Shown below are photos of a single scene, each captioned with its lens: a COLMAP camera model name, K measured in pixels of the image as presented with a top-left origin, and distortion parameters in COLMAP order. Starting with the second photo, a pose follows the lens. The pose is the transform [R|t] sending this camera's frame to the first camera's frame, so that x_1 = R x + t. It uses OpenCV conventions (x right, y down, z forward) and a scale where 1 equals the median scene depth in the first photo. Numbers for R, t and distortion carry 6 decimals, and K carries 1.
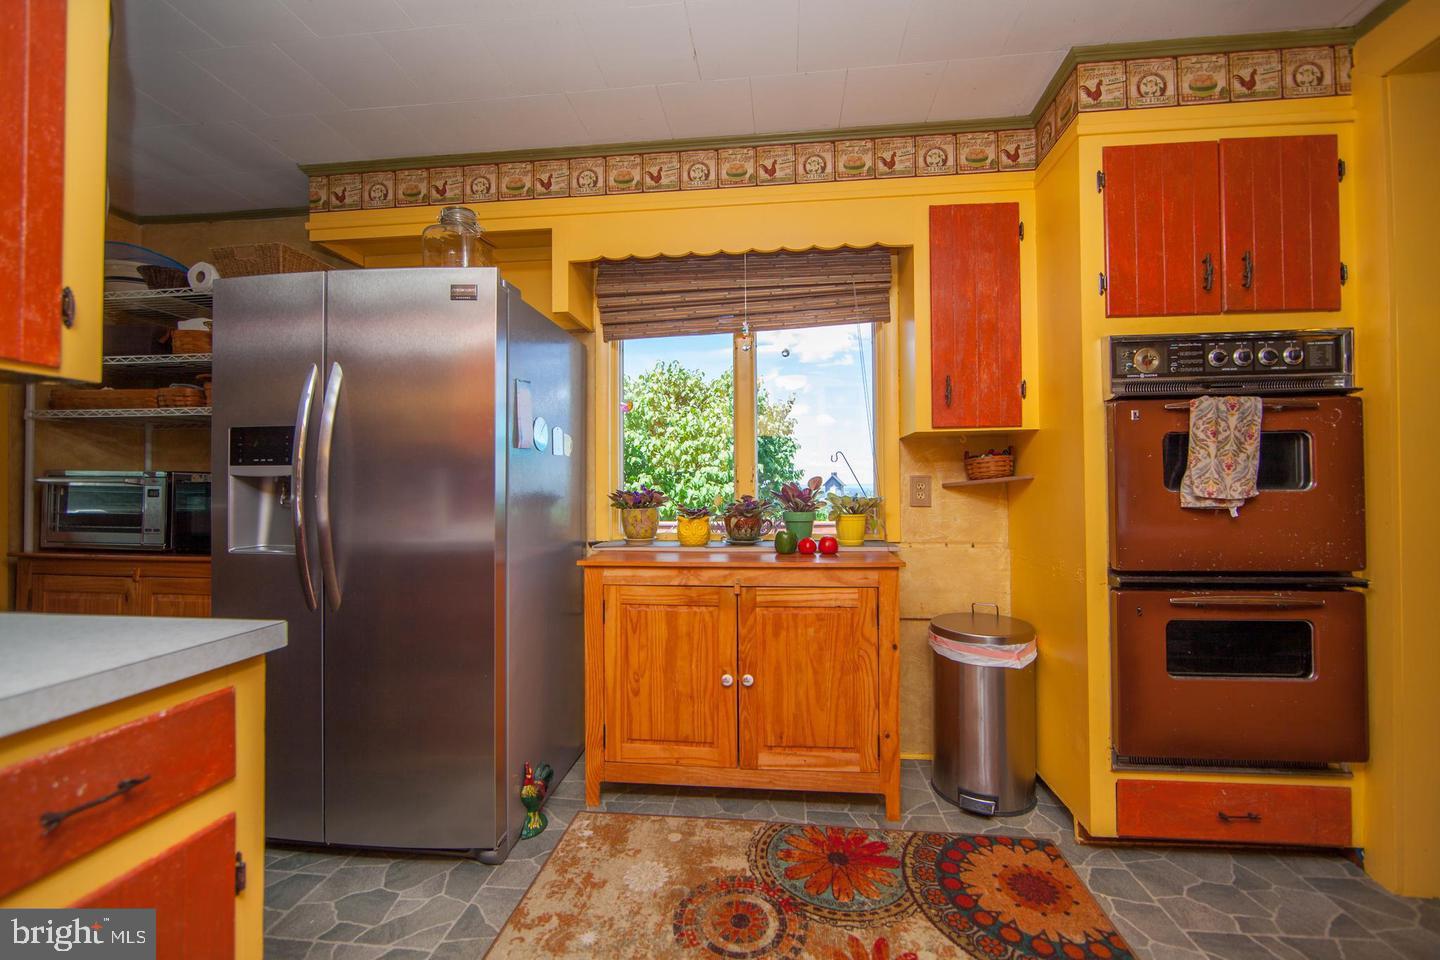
lens RADIAL K [[578.3, 0, 770.7], [0, 578.3, 470.0], [0, 0, 1]] dist [-0.000741, 0.001622]
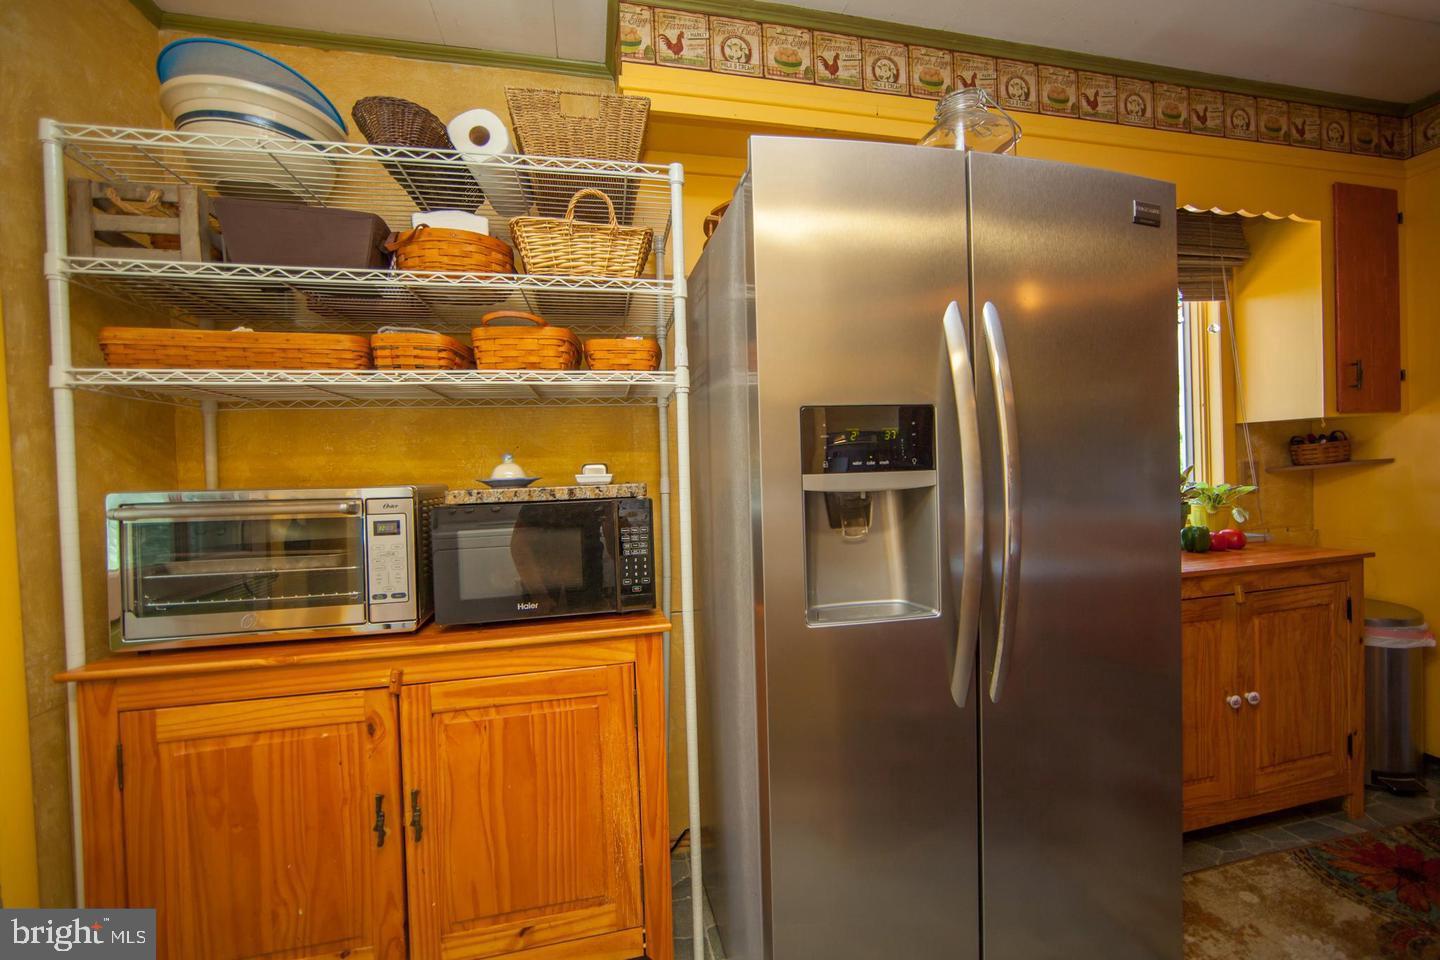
lens RADIAL K [[578.3, 0, 718.4], [0, 578.3, 471.9], [0, 0, 1]] dist [-0.000741, 0.001622]
pose [[0.943230, -0.030092, 0.330776, -1.084119], [0.021828, 0.999351, 0.028672, -0.024679], [-0.331424, -0.019824, 0.943274, 0.441483]]
